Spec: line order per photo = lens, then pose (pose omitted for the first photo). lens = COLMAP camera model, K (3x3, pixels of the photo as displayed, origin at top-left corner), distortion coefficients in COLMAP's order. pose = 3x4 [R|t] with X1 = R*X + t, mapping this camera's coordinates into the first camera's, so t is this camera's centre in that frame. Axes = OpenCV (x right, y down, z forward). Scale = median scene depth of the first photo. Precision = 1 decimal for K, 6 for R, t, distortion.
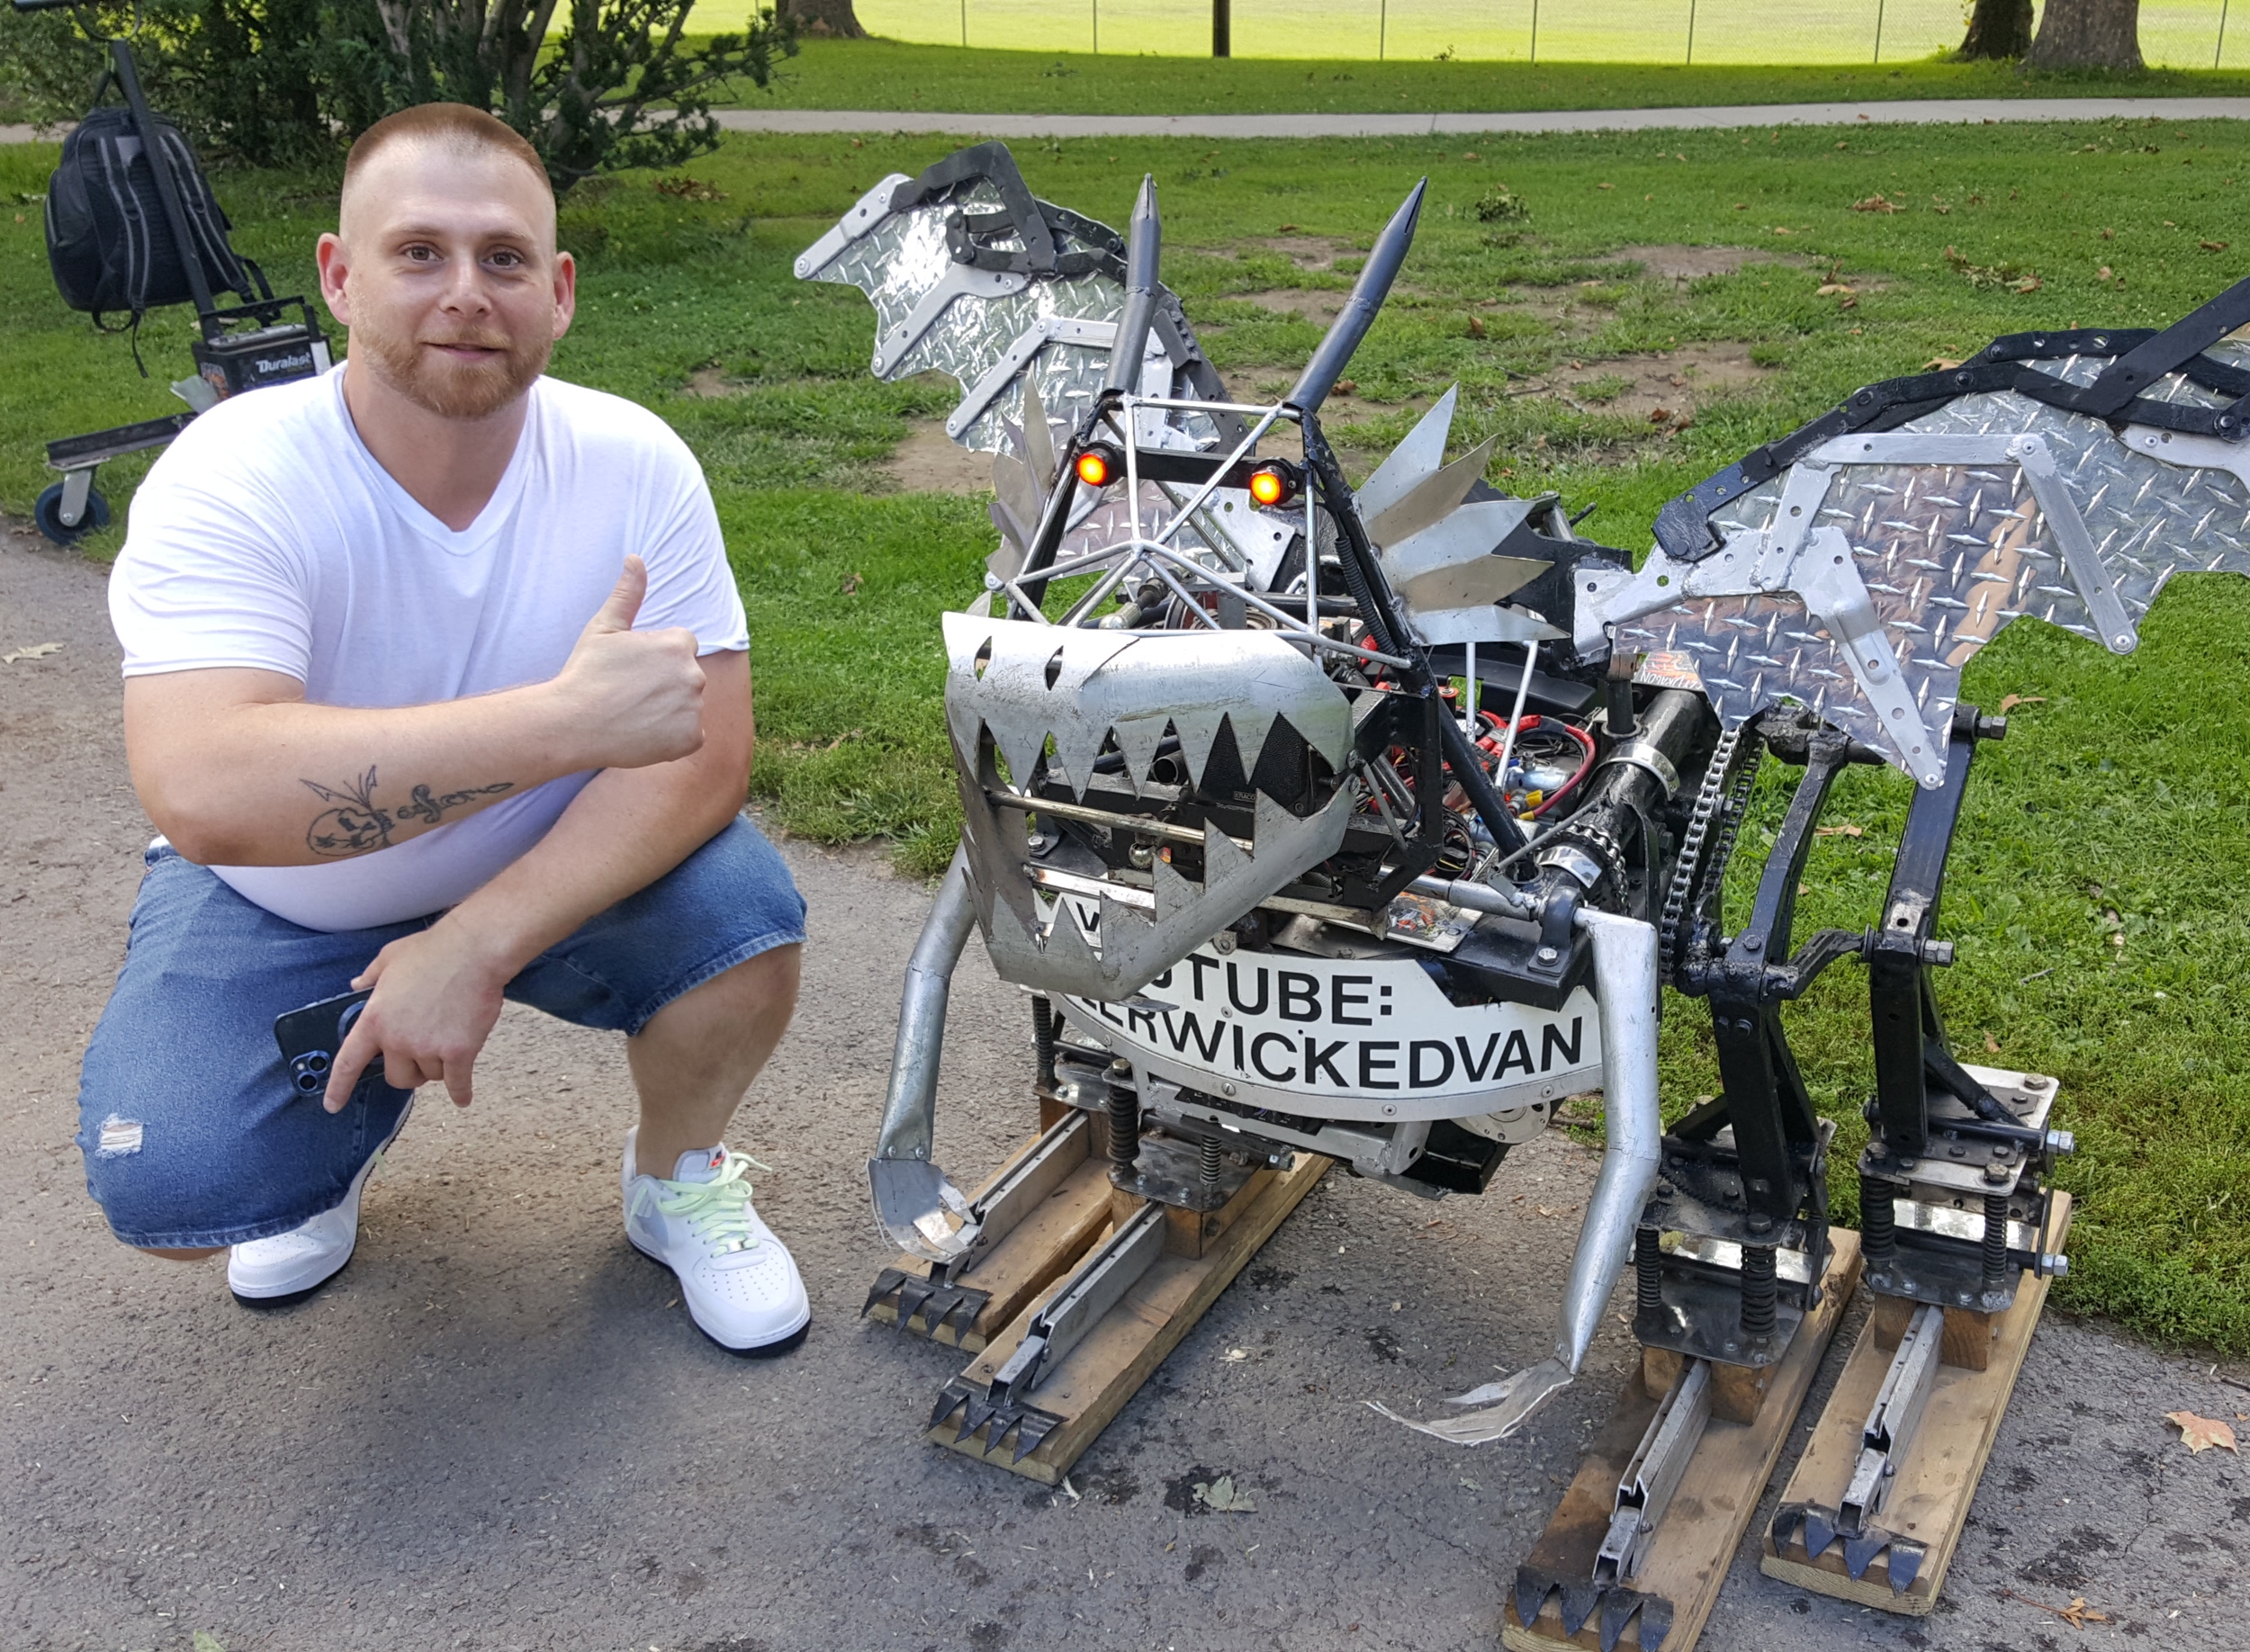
lens RADIAL K [[2207.7, 0, 1234.9], [0, 2207.7, 807.8], [0, 0, 1]] dist [0.149677, 0.000000]
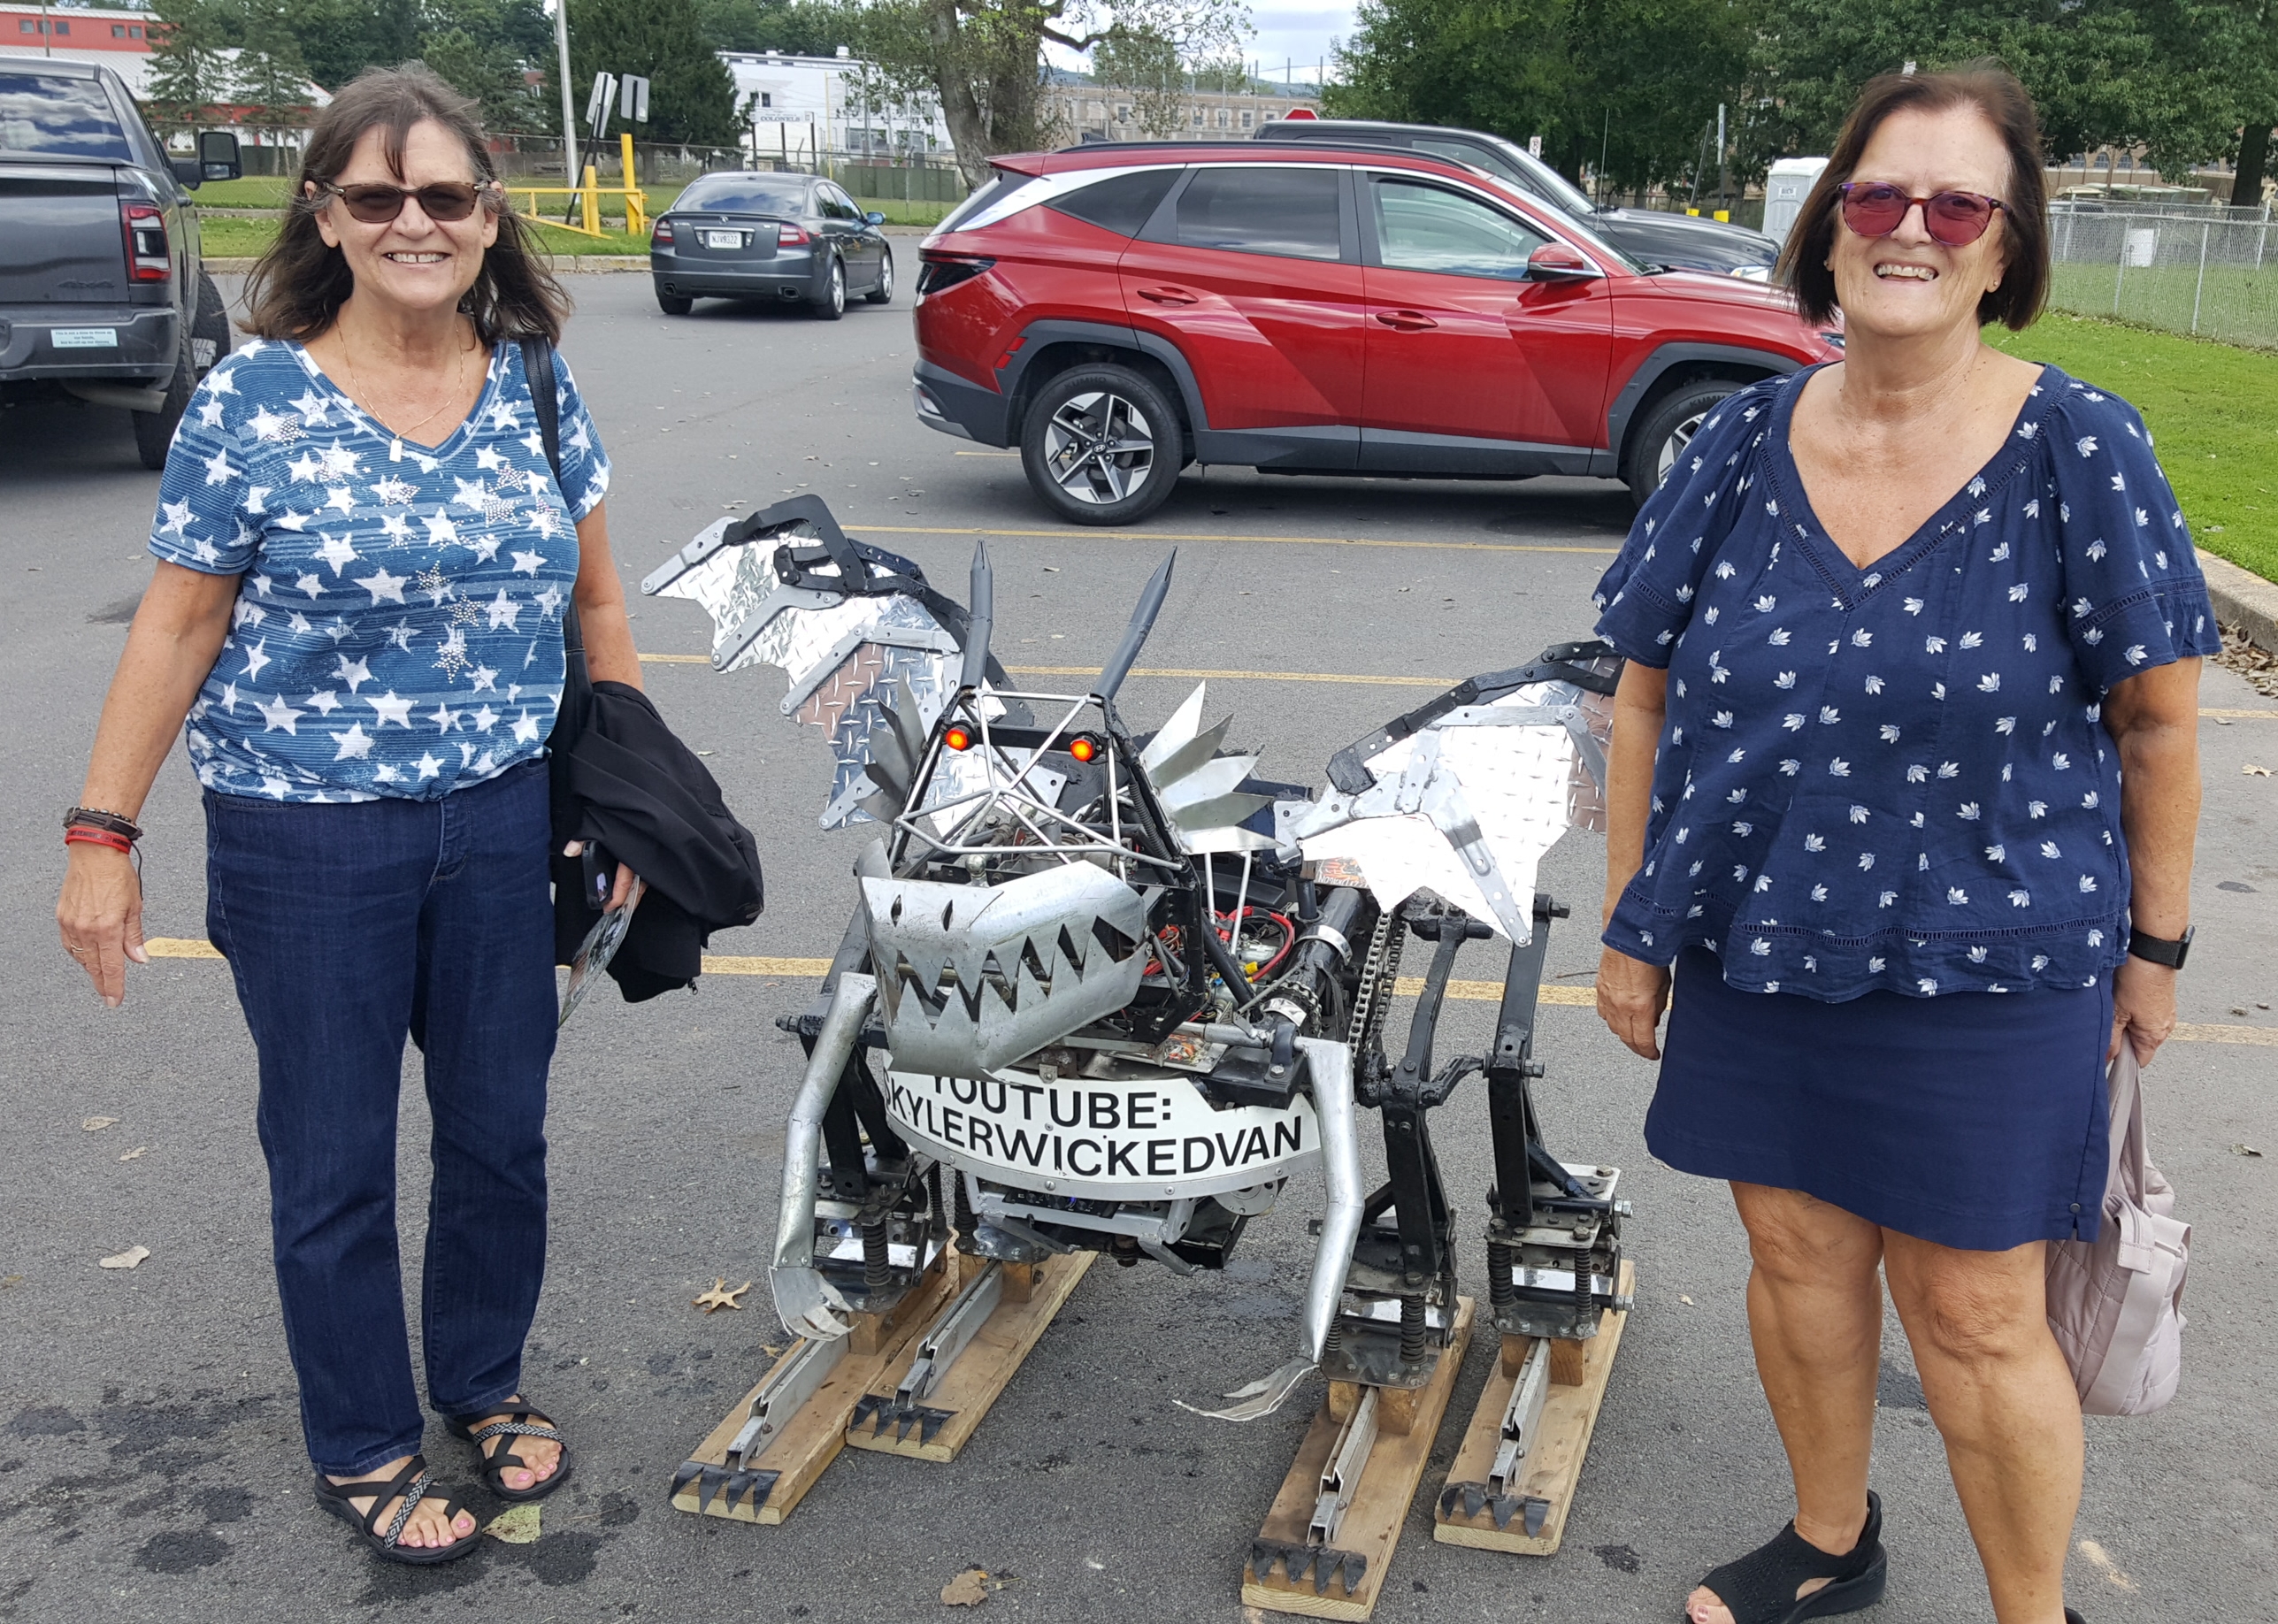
lens RADIAL K [[2200.2, 0, 1264.3], [0, 2200.2, 784.9], [0, 0, 1]] dist [0.099616, 0.000000]
pose [[0.980439, -0.024421, 0.195302, -0.134502], [0.047900, 0.992045, -0.116414, 0.047621], [-0.190905, 0.123492, 0.973810, -0.384775]]
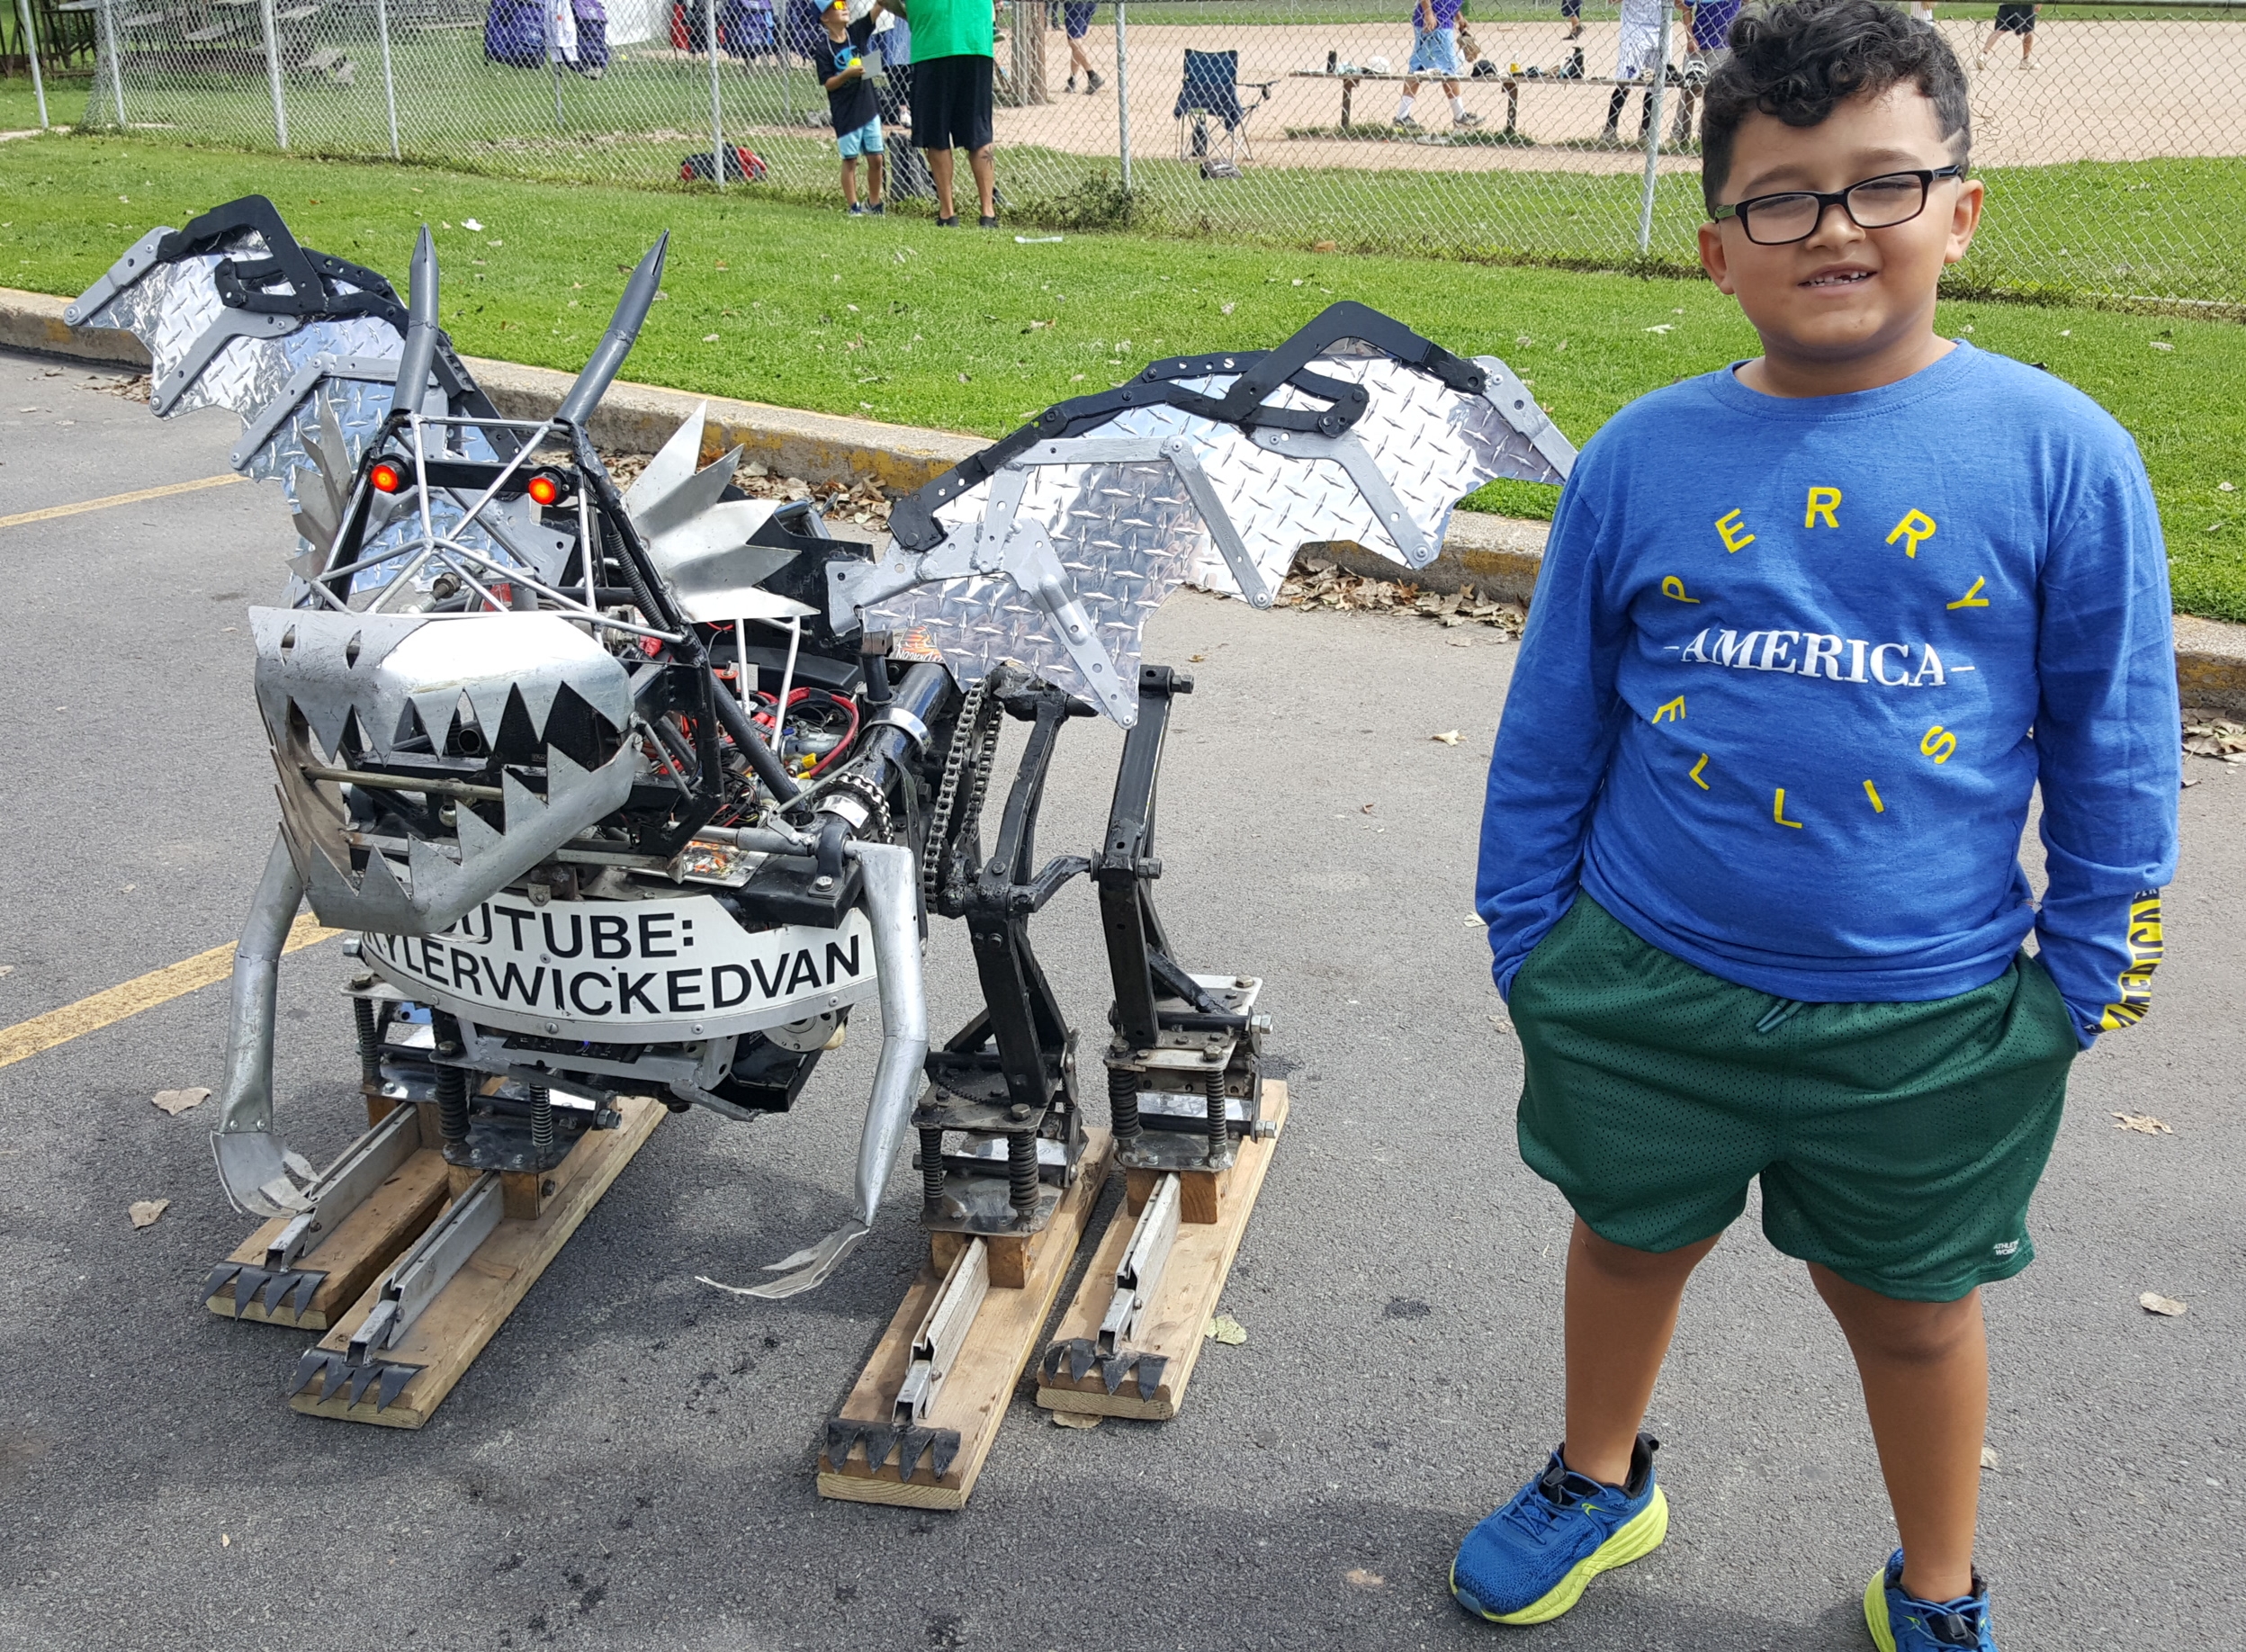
lens RADIAL K [[2204.0, 0, 1044.5], [0, 2204.0, 786.2], [0, 0, 1]] dist [0.149677, 0.000000]
pose [[0.972478, -0.069483, 0.222392, -0.002129], [0.076921, 0.996725, -0.024947, 0.052488], [-0.219930, 0.041367, 0.974638, -0.164759]]
